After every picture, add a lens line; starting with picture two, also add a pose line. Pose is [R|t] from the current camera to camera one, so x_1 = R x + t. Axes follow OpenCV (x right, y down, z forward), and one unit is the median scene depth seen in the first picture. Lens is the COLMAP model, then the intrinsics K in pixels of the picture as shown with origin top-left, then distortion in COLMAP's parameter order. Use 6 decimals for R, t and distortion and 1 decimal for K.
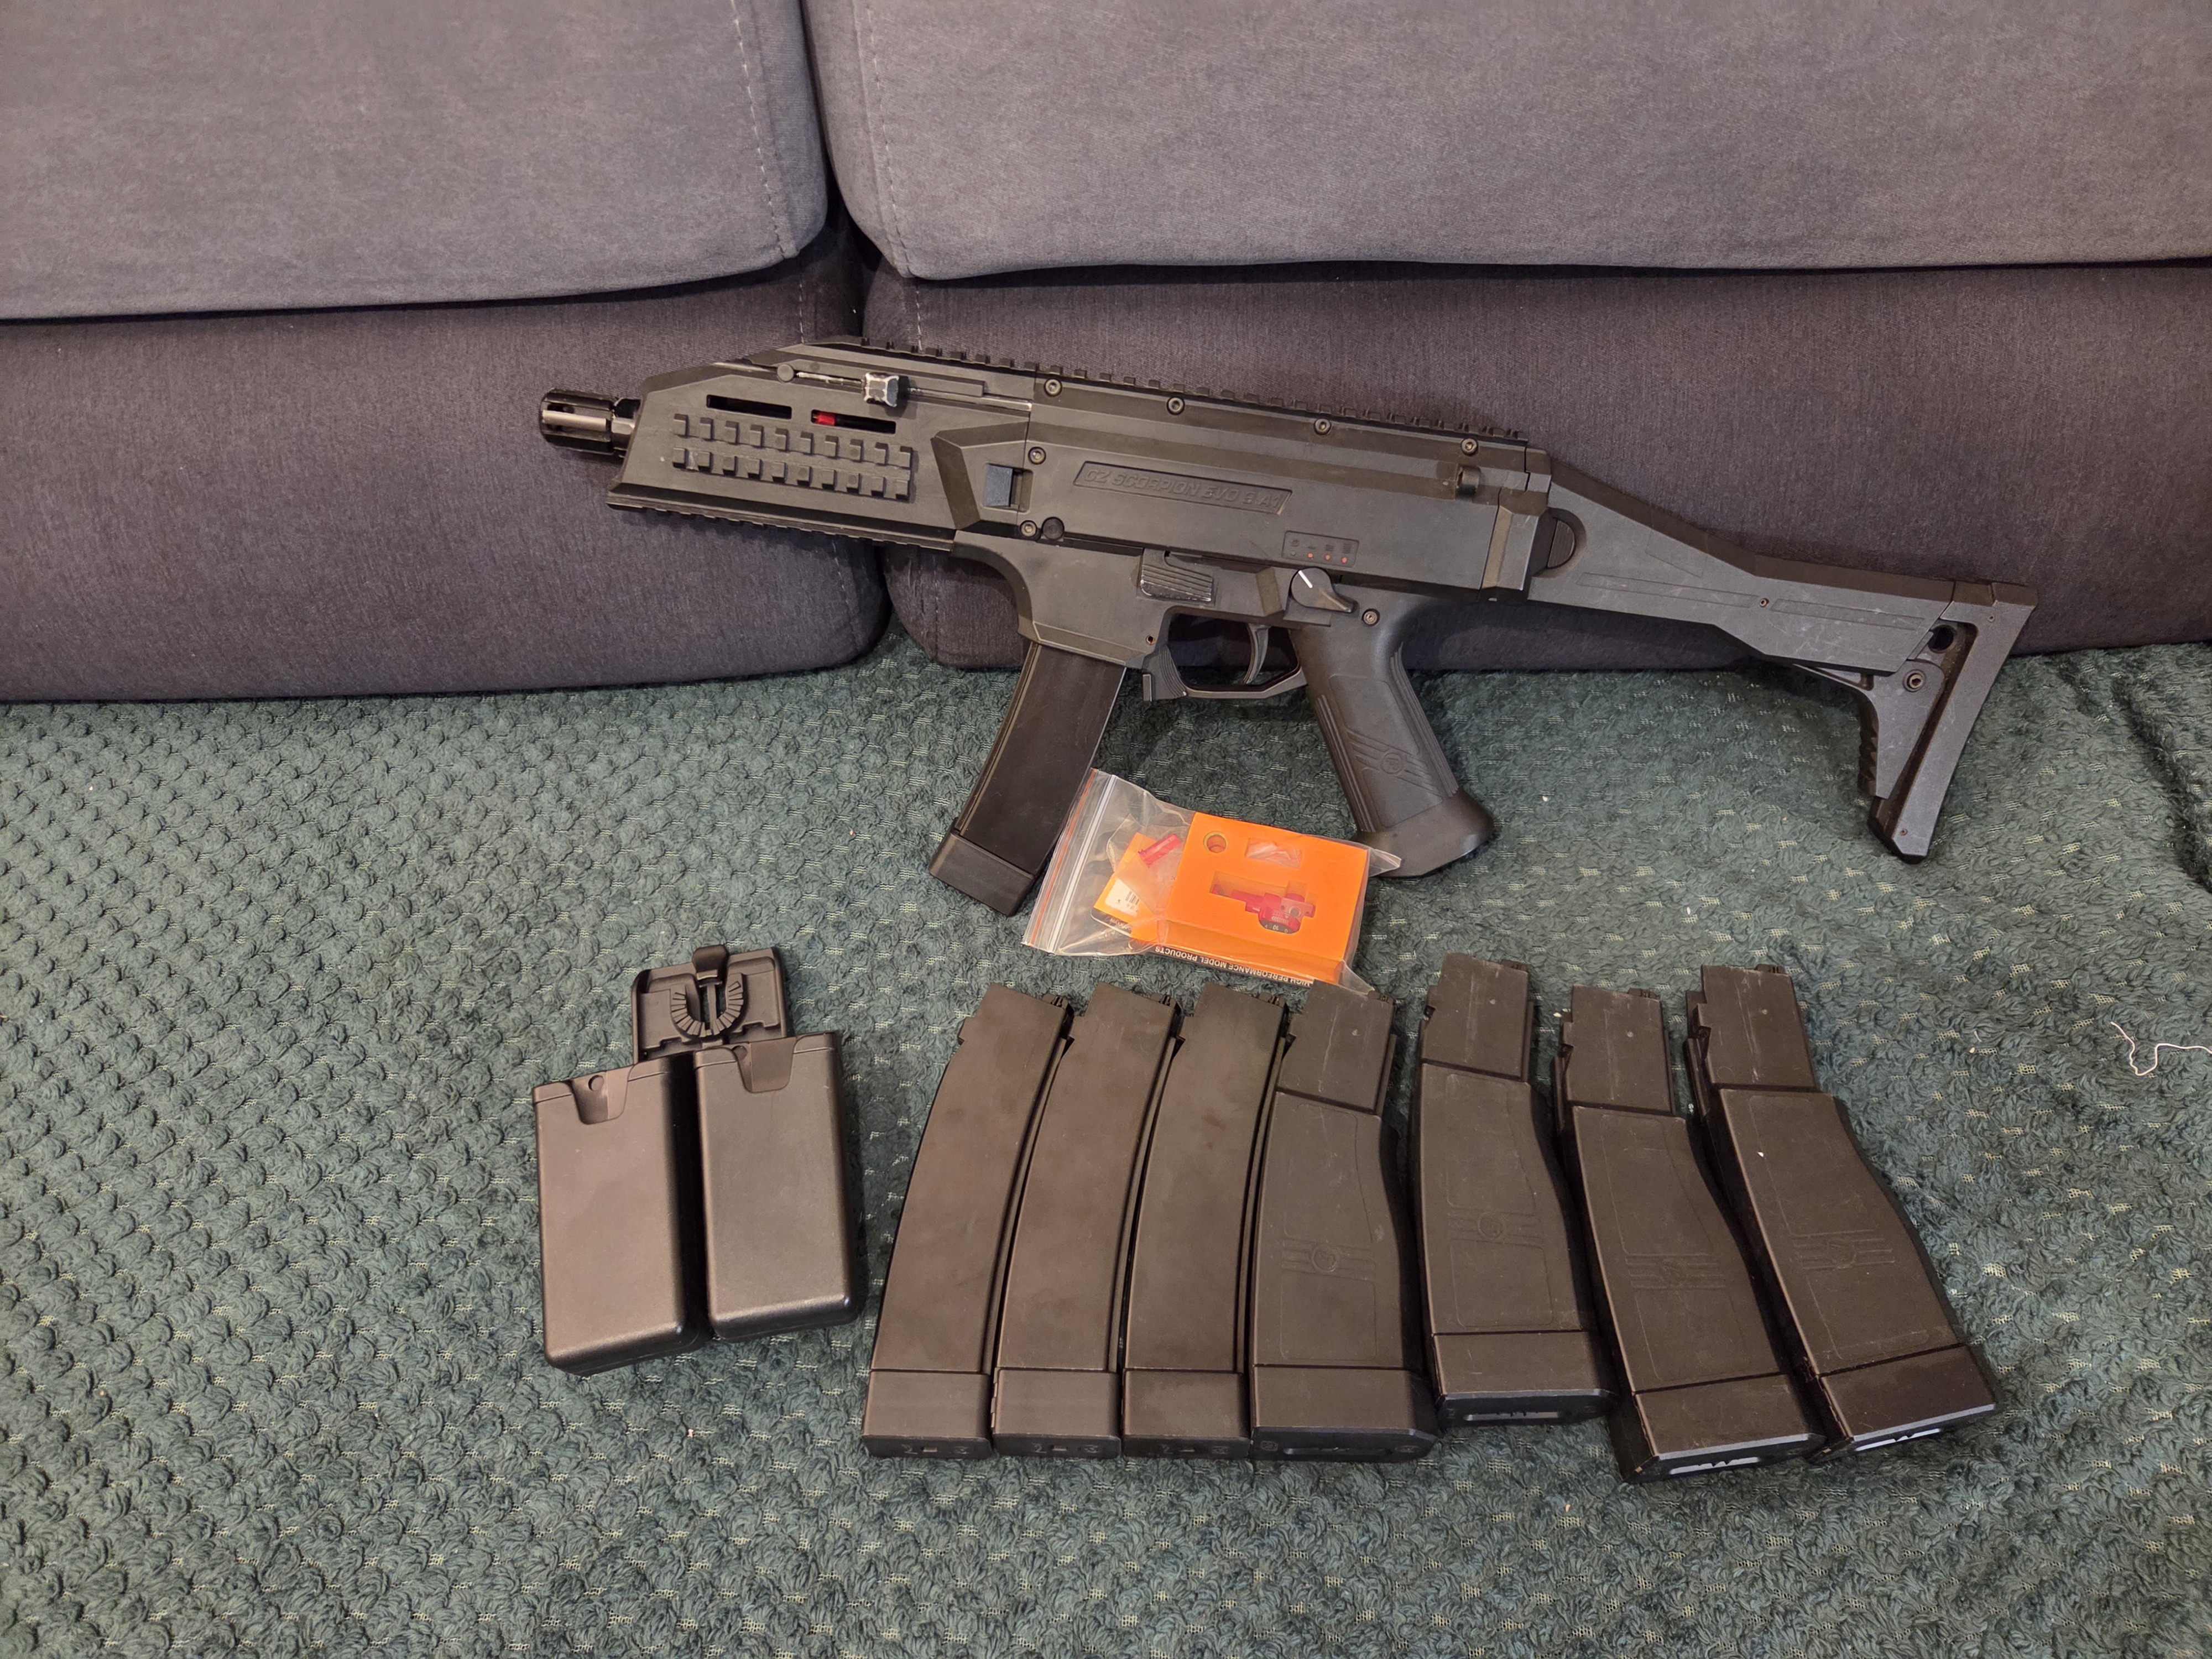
lens RADIAL K [[1462.4, 0, 1106.0], [0, 1462.4, 829.5], [0, 0, 1]] dist [0.075865, -0.065183]
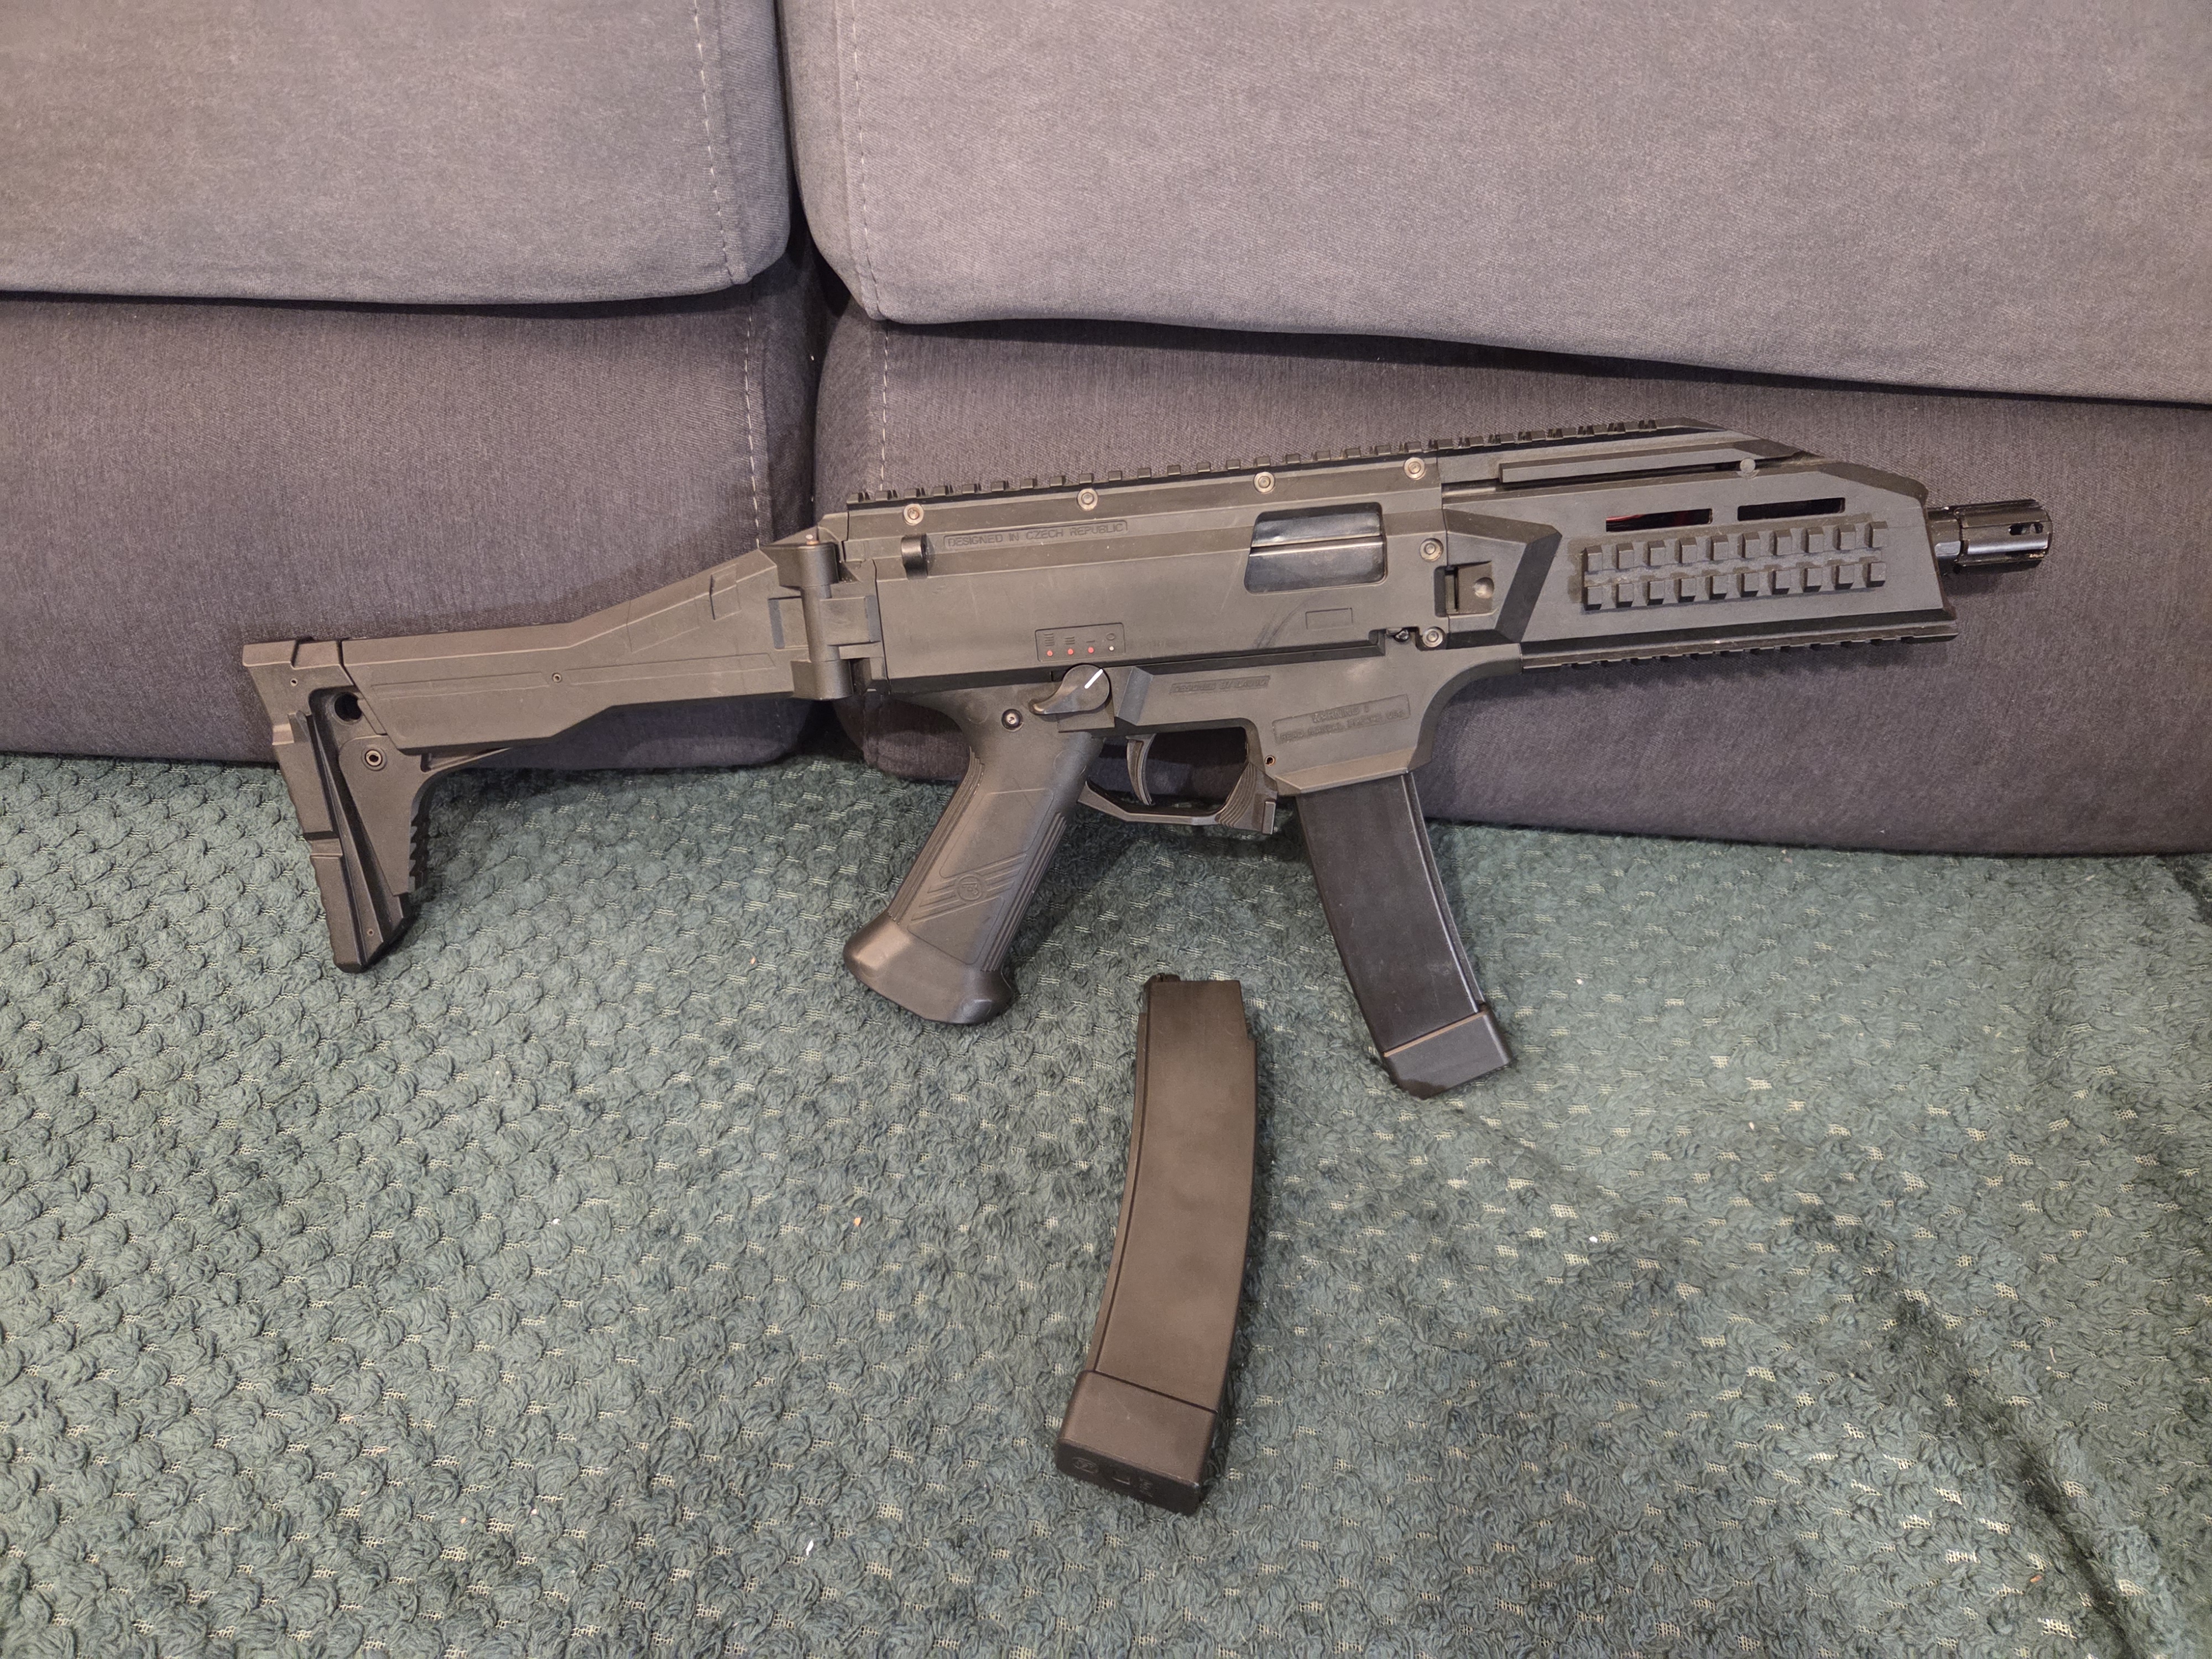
lens RADIAL K [[1462.4, 0, 1106.0], [0, 1462.4, 829.5], [0, 0, 1]] dist [0.075865, -0.065183]
pose [[0.996914, 0.071886, 0.031533, -0.008204], [-0.068722, 0.993386, -0.091987, -0.011698], [-0.037937, 0.089536, 0.995261, 0.178020]]
